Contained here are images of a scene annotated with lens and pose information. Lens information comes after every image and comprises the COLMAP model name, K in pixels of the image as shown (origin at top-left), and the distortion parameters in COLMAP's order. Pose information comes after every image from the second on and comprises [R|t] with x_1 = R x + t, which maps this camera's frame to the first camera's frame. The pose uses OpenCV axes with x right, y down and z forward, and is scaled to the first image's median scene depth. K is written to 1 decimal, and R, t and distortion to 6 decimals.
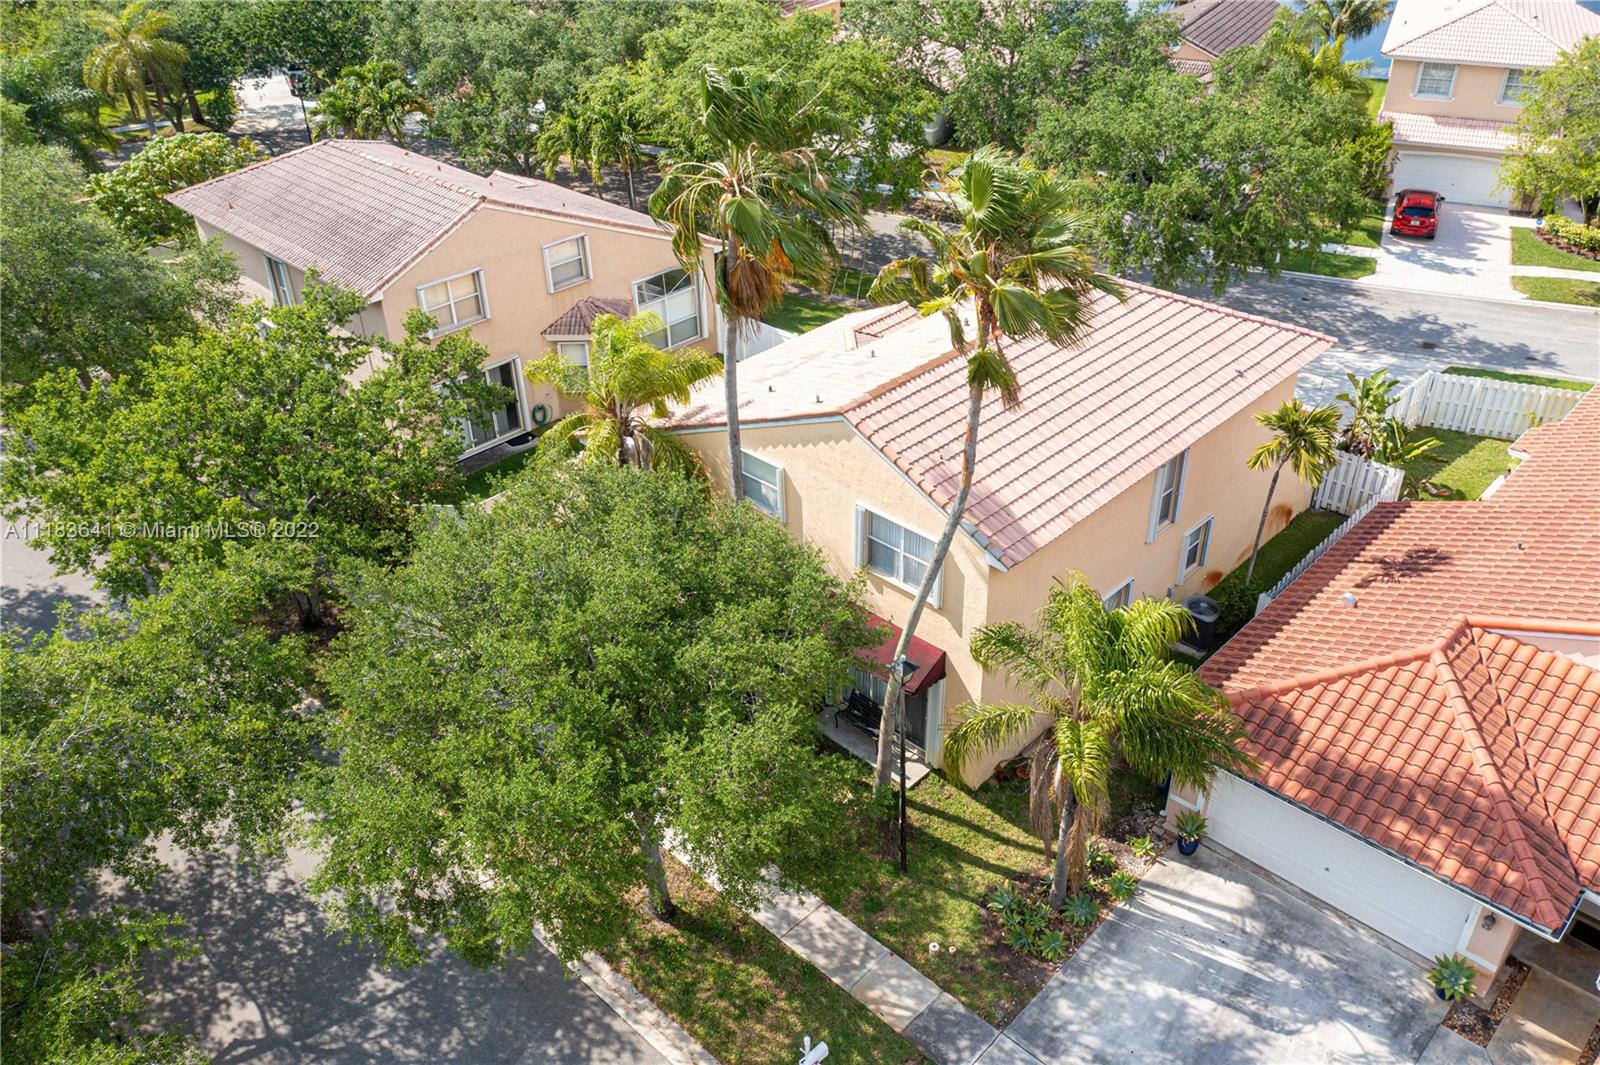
lens RADIAL K [[1277.0, 0, 807.9], [0, 1277.0, 526.2], [0, 0, 1]] dist [-0.024491, 0.009471]
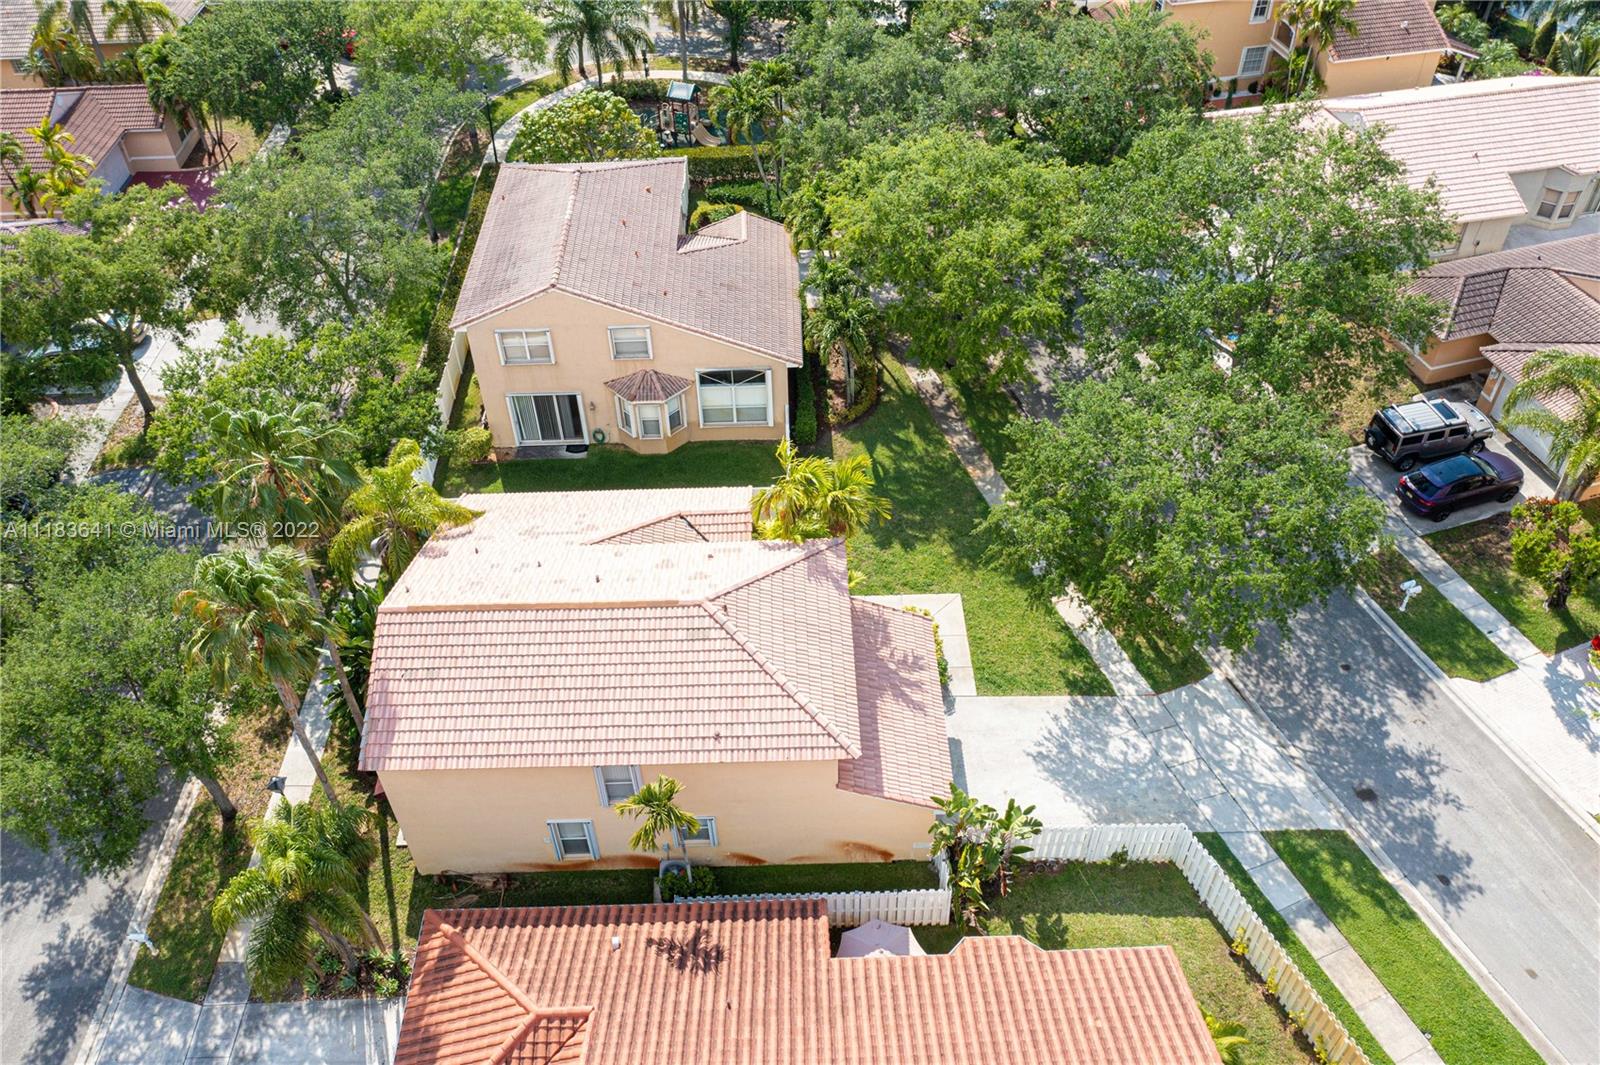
lens RADIAL K [[1277.0, 0, 796.9], [0, 1277.0, 534.6], [0, 0, 1]] dist [-0.024491, 0.009471]
pose [[0.710802, 0.486941, -0.507591, 1.070012], [-0.372216, 0.872706, 0.315972, -0.810218], [0.596837, -0.035660, 0.801569, 0.132978]]
